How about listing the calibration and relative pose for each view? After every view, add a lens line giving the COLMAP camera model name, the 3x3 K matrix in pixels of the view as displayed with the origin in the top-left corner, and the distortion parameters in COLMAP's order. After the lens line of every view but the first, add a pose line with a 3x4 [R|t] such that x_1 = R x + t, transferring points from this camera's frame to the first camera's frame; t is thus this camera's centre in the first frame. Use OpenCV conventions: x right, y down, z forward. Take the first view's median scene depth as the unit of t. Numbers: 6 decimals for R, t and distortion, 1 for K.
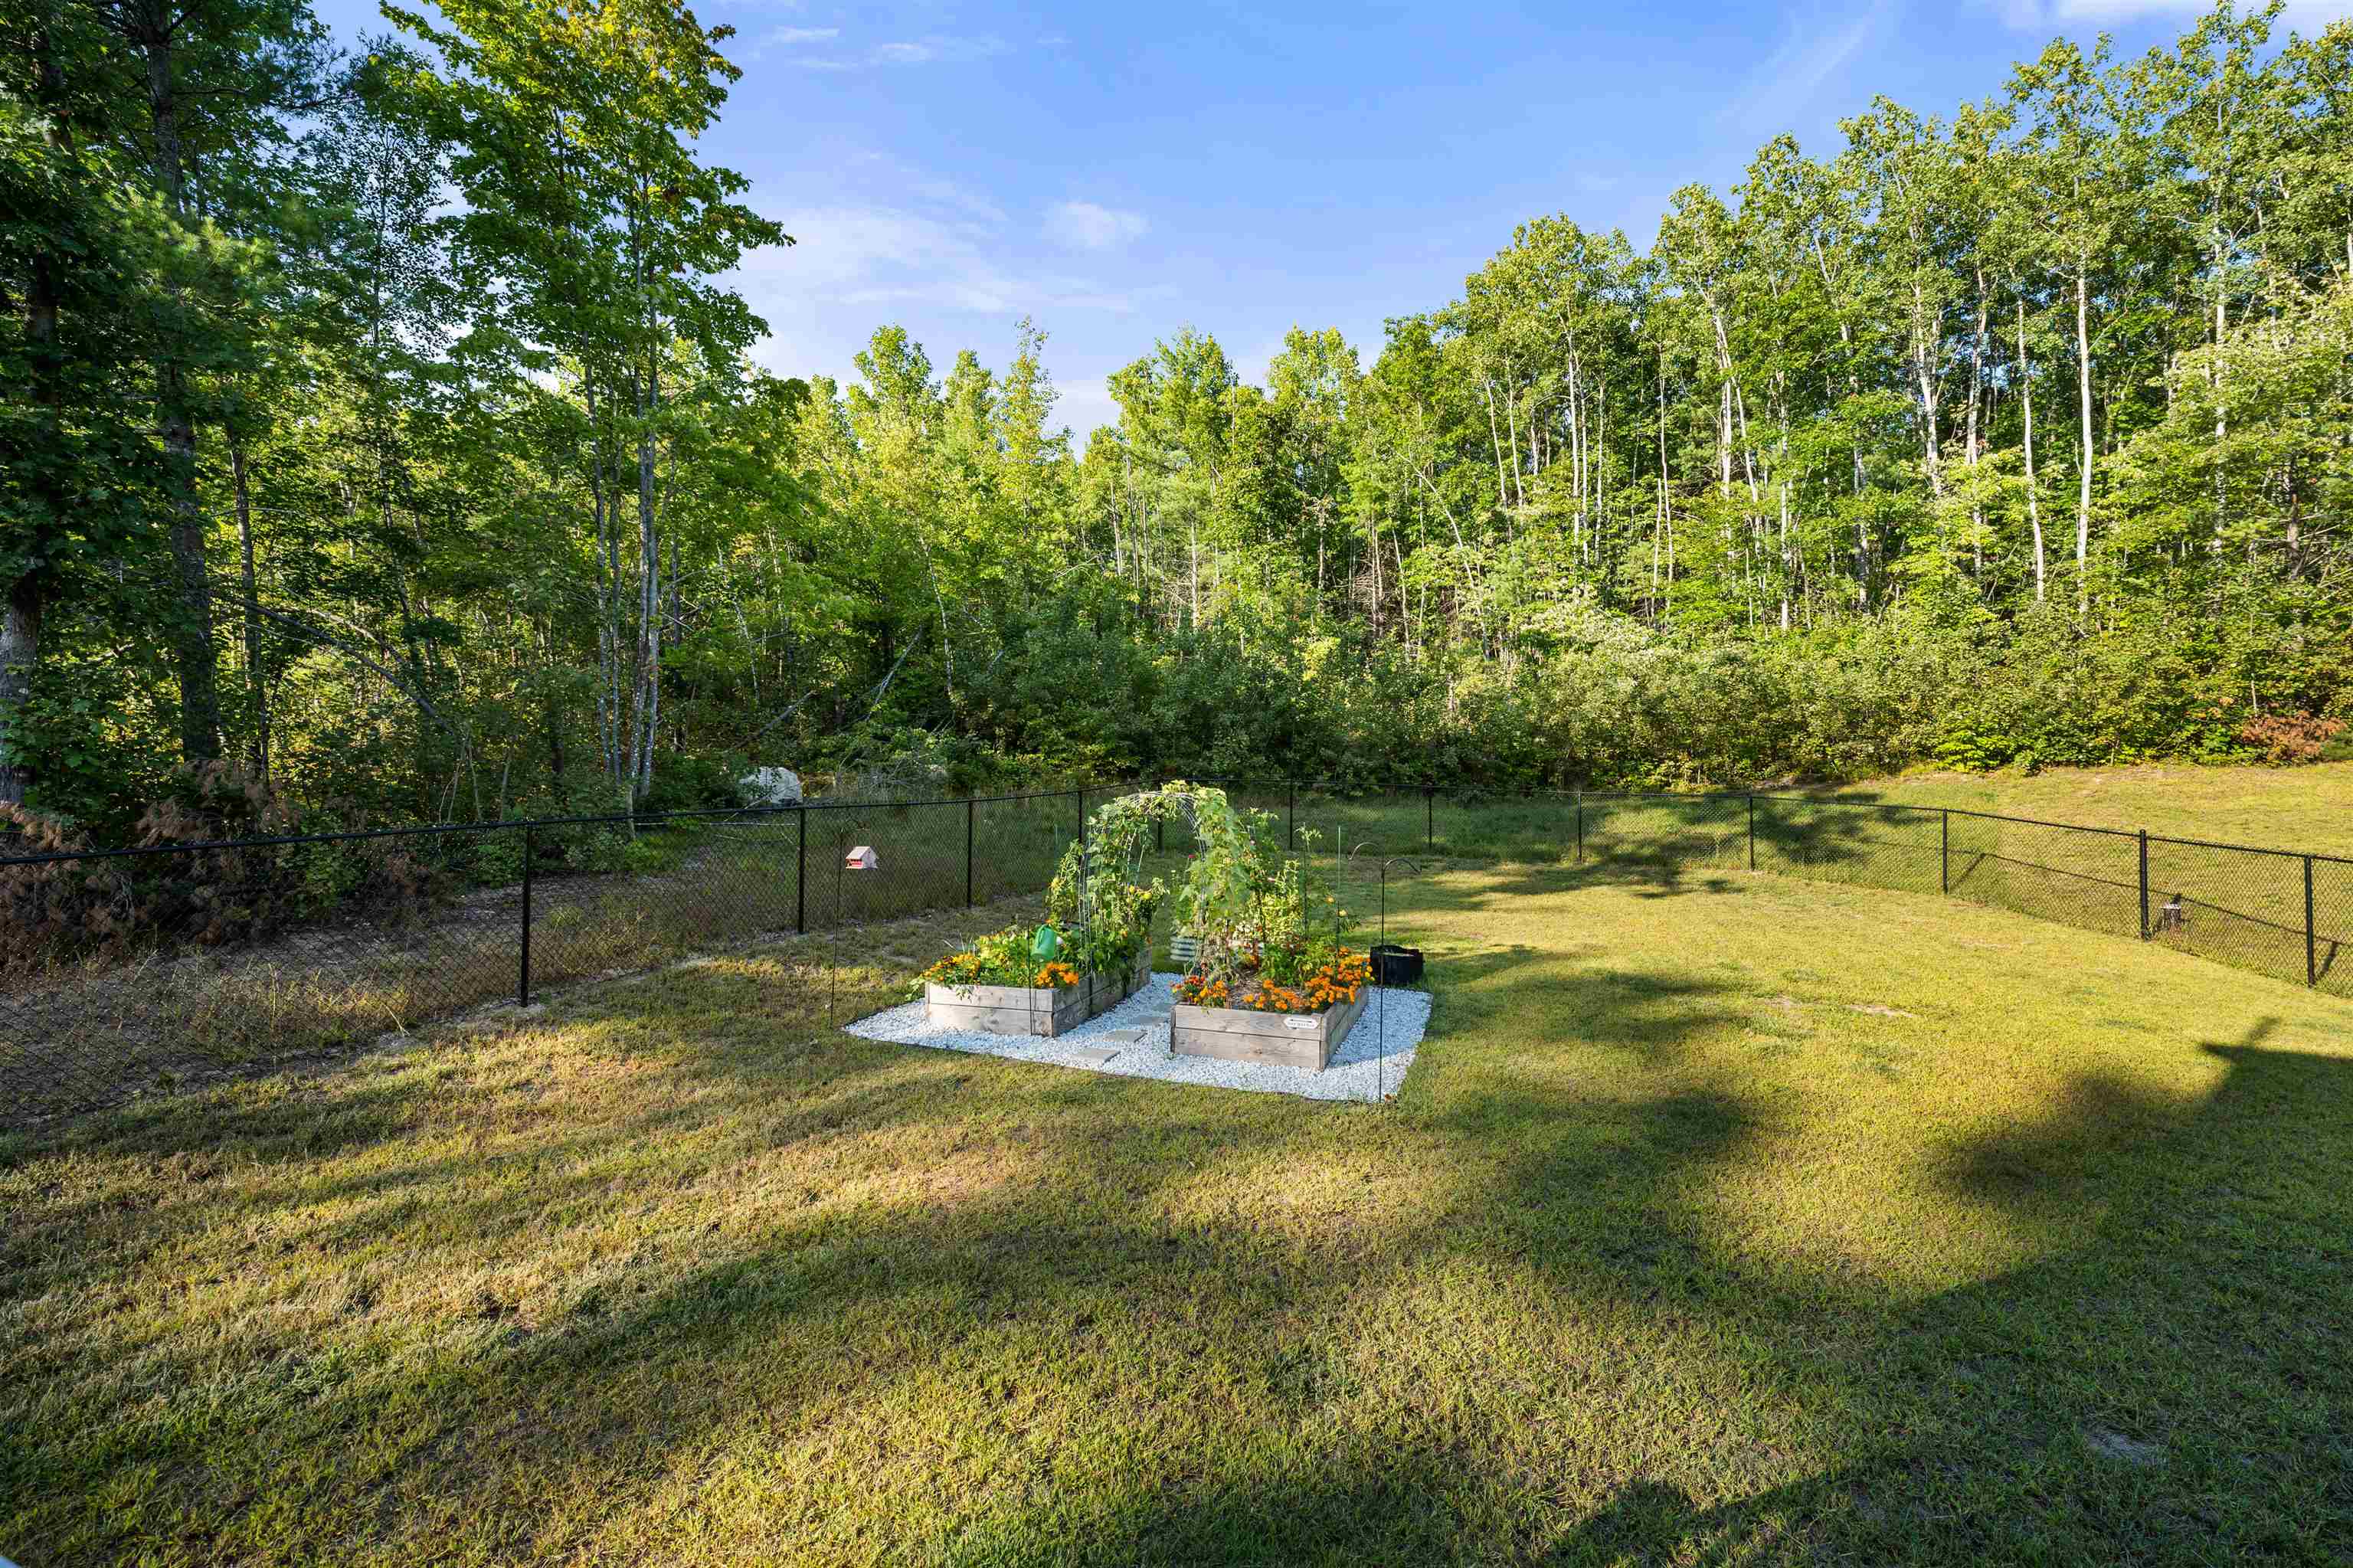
lens RADIAL K [[966.8, 0, 1206.7], [0, 966.8, 823.8], [0, 0, 1]] dist [0.003526, -0.001112]
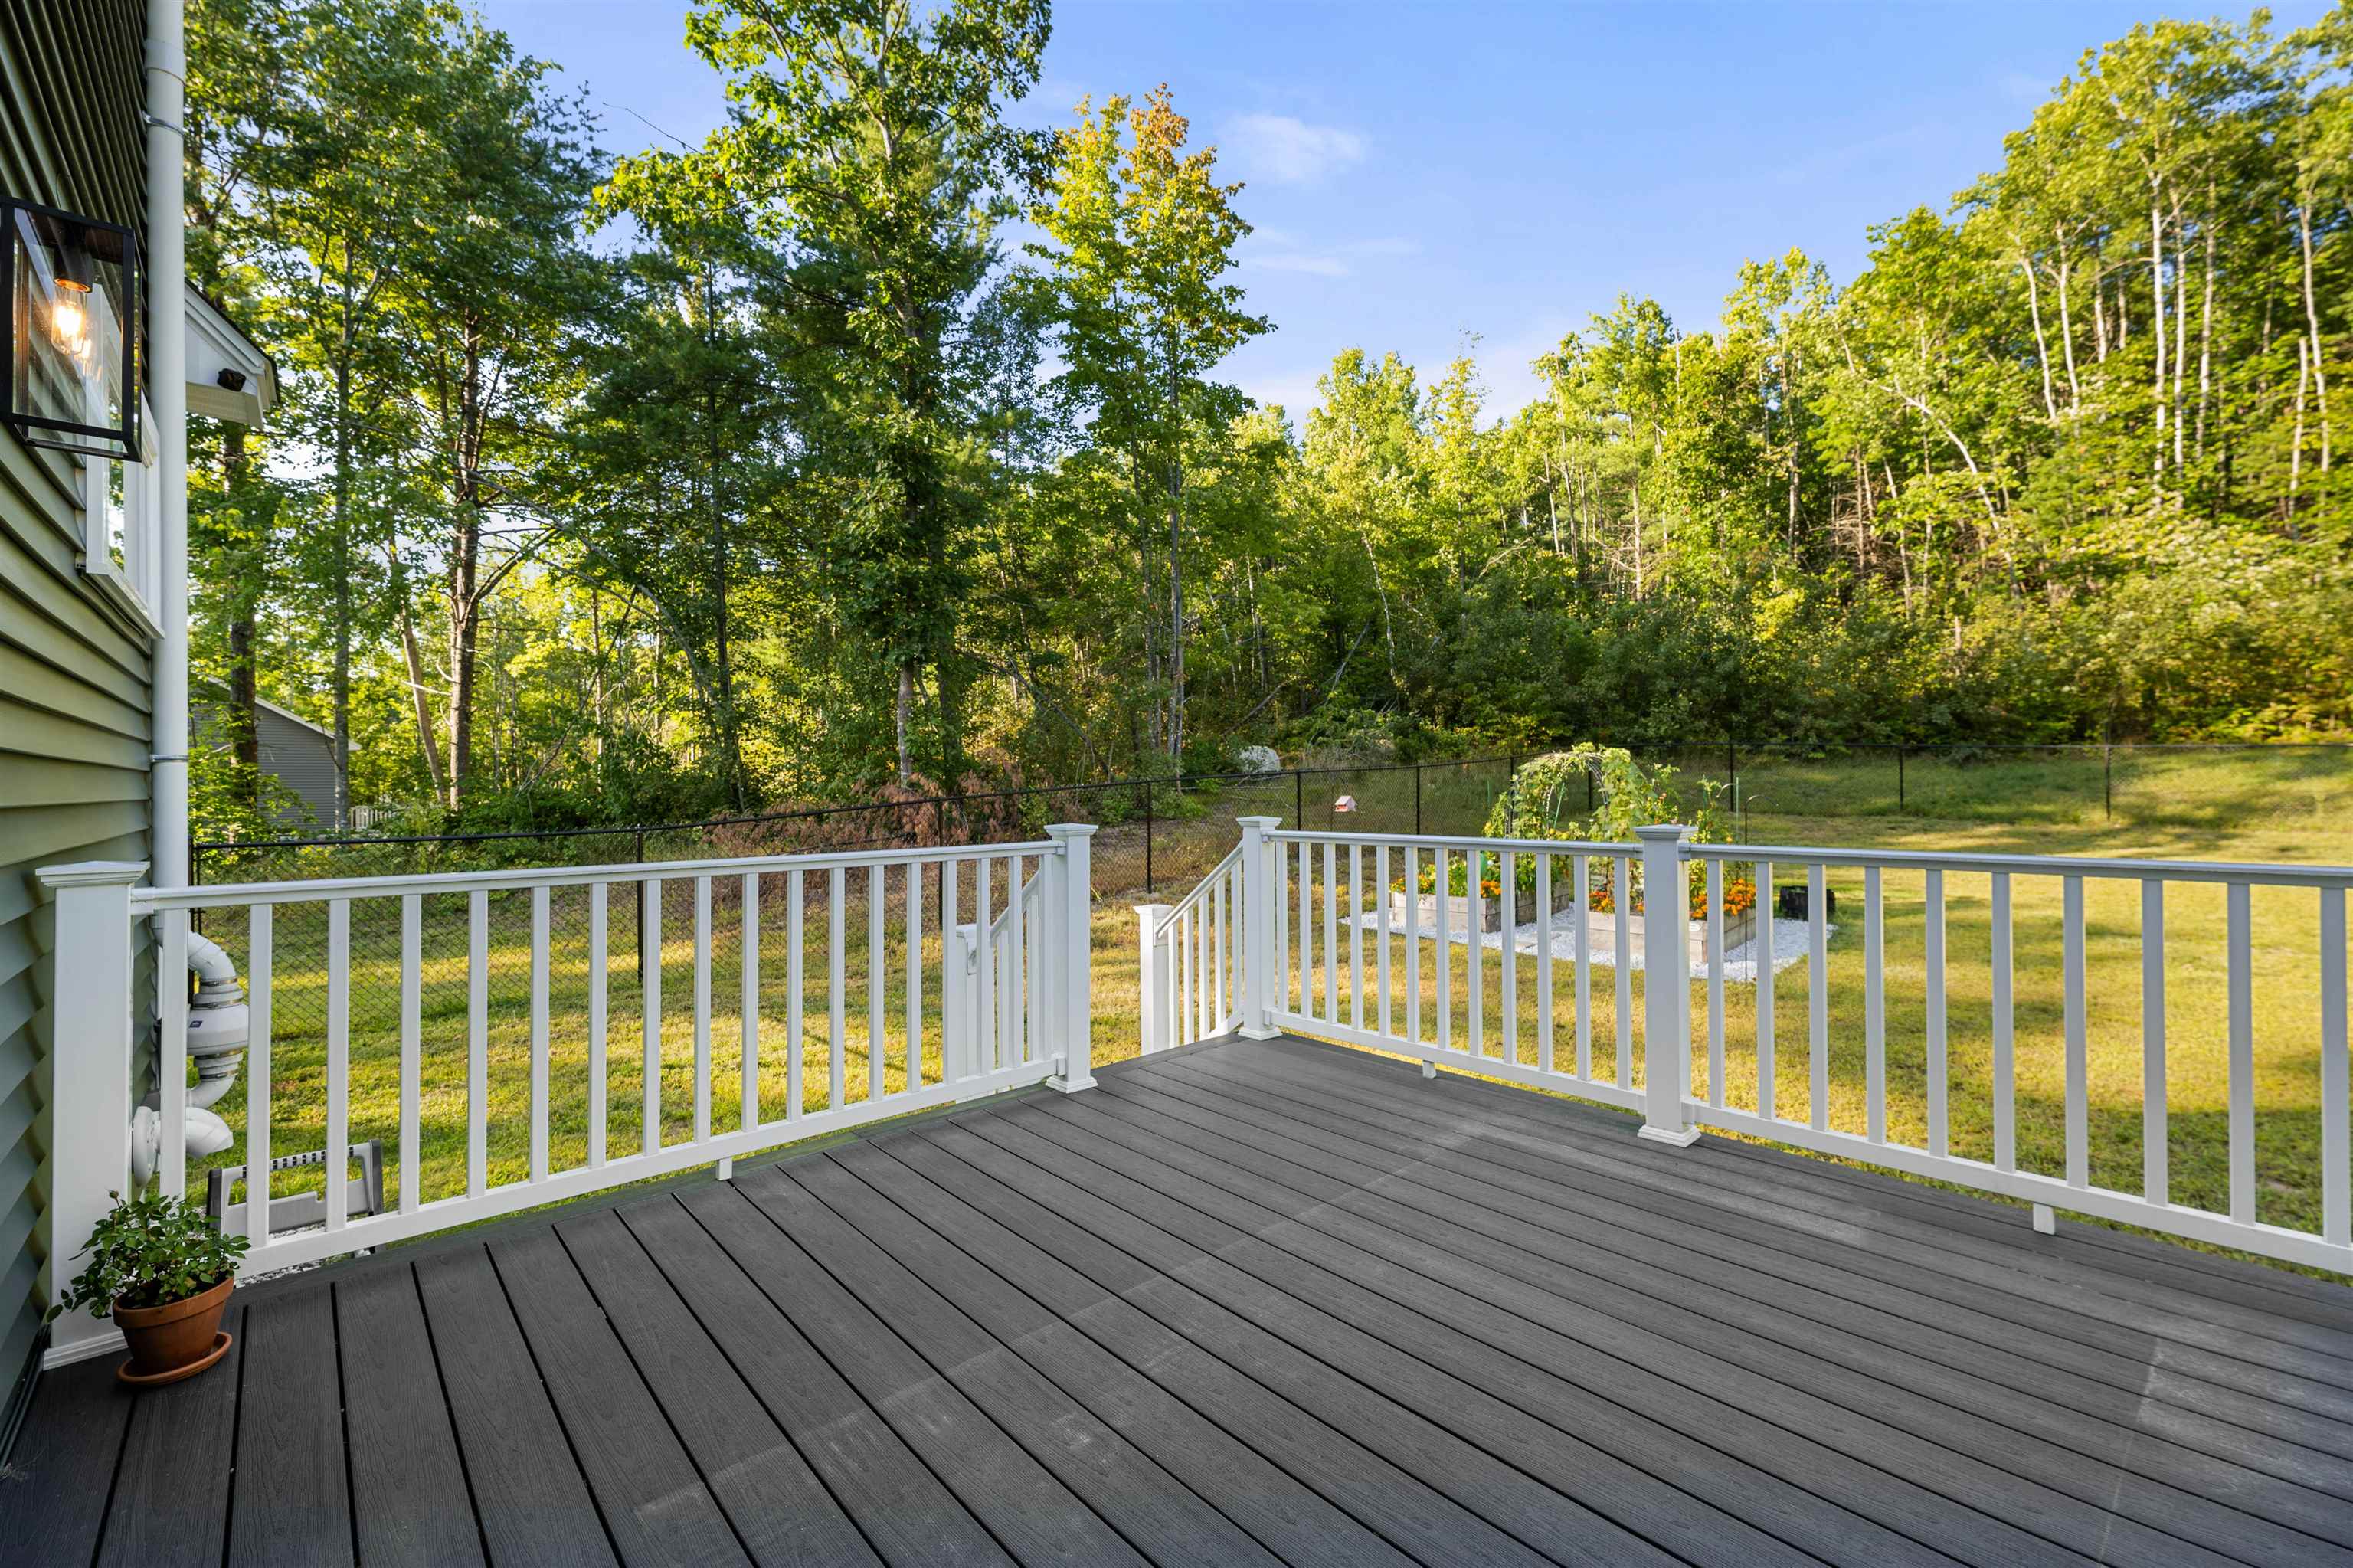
lens RADIAL K [[966.8, 0, 1181.2], [0, 966.8, 792.7], [0, 0, 1]] dist [0.003526, -0.001112]
pose [[0.892495, -0.008562, -0.450977, 0.024692], [0.005115, 0.999948, -0.008861, 0.010489], [0.451029, 0.005602, 0.892492, -0.135752]]
